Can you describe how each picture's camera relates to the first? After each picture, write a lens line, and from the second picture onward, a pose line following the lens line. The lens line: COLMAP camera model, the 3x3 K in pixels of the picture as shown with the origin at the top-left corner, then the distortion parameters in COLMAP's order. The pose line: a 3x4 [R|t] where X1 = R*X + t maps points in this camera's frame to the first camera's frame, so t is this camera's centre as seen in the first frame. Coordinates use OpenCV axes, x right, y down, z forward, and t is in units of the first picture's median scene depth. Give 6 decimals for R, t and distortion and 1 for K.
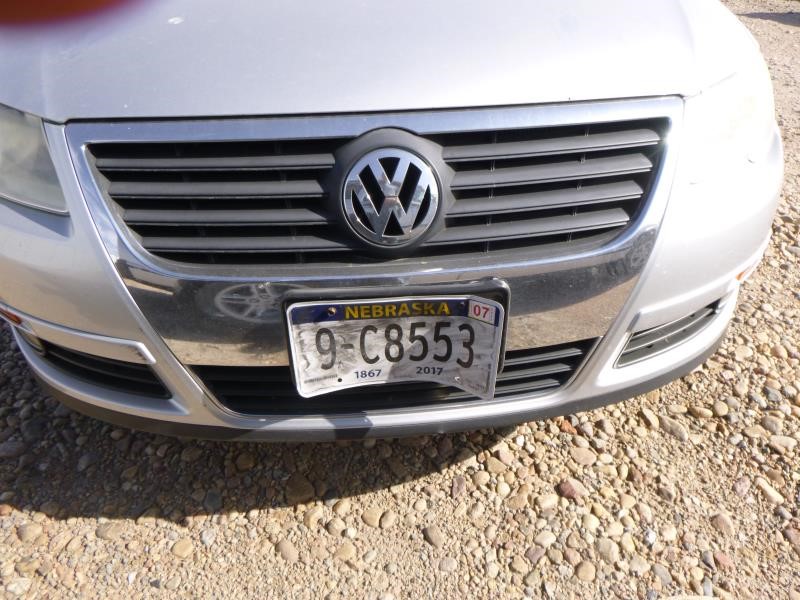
lens RADIAL K [[588.6, 0, 400.0], [0, 588.6, 300.0], [0, 0, 1]] dist [0.006648, 0.003124]
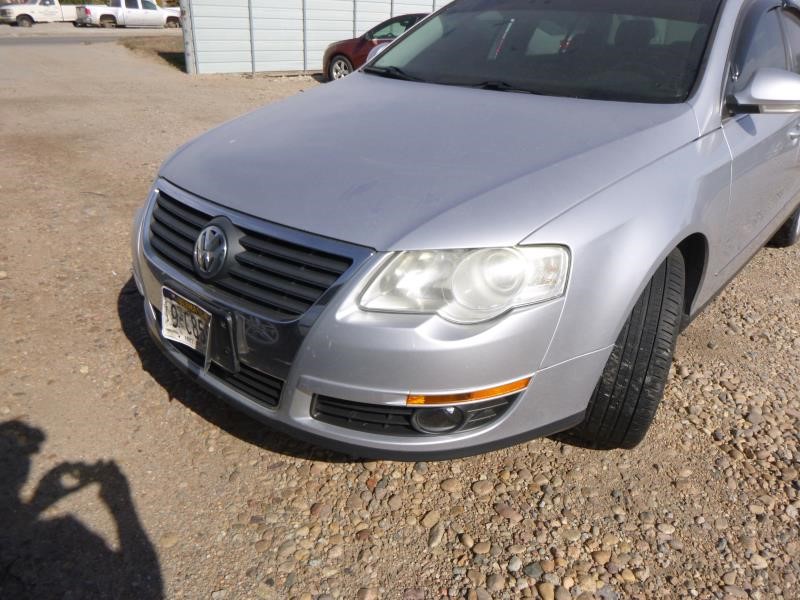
lens RADIAL K [[588.6, 0, 400.0], [0, 588.6, 300.0], [0, 0, 1]] dist [0.006648, 0.003124]
pose [[0.681861, 0.322155, -0.656721, 1.215286], [-0.412945, 0.910580, 0.017934, -0.227506], [0.603774, 0.258961, 0.753921, -0.025547]]
